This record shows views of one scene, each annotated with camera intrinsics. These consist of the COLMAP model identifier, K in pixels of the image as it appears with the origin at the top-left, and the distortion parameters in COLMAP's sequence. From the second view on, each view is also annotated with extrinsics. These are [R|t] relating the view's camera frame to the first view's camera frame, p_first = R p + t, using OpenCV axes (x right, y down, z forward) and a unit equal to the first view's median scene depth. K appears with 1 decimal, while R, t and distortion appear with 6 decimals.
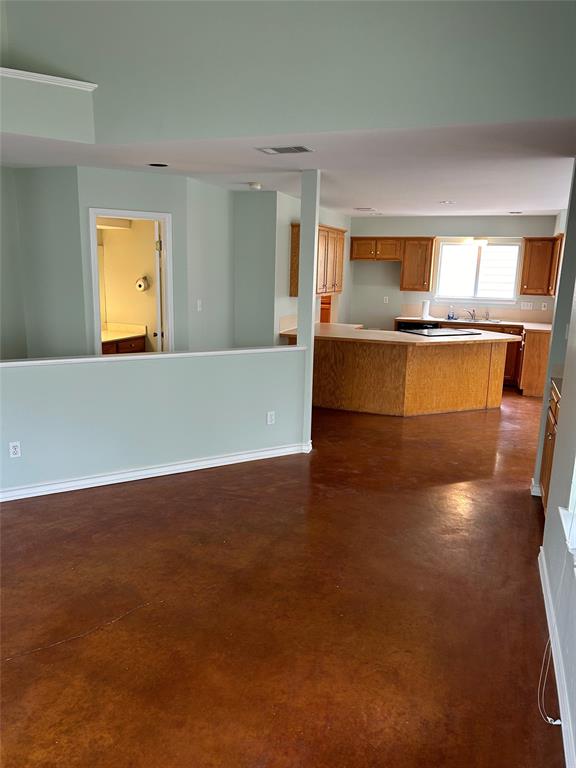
lens RADIAL K [[580.2, 0, 290.5], [0, 580.2, 386.6], [0, 0, 1]] dist [0.004304, -0.013572]
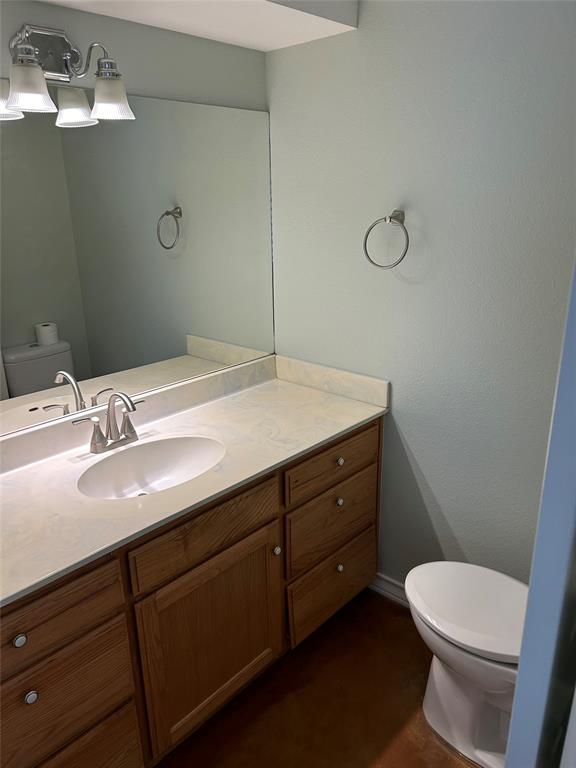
lens RADIAL K [[580.2, 0, 287.6], [0, 580.2, 385.4], [0, 0, 1]] dist [0.004304, -0.013572]
pose [[0.911636, 0.086480, -0.401797, -0.178022], [-0.046160, 0.992971, 0.108988, -0.132801], [0.408398, -0.080811, 0.909220, 0.713614]]
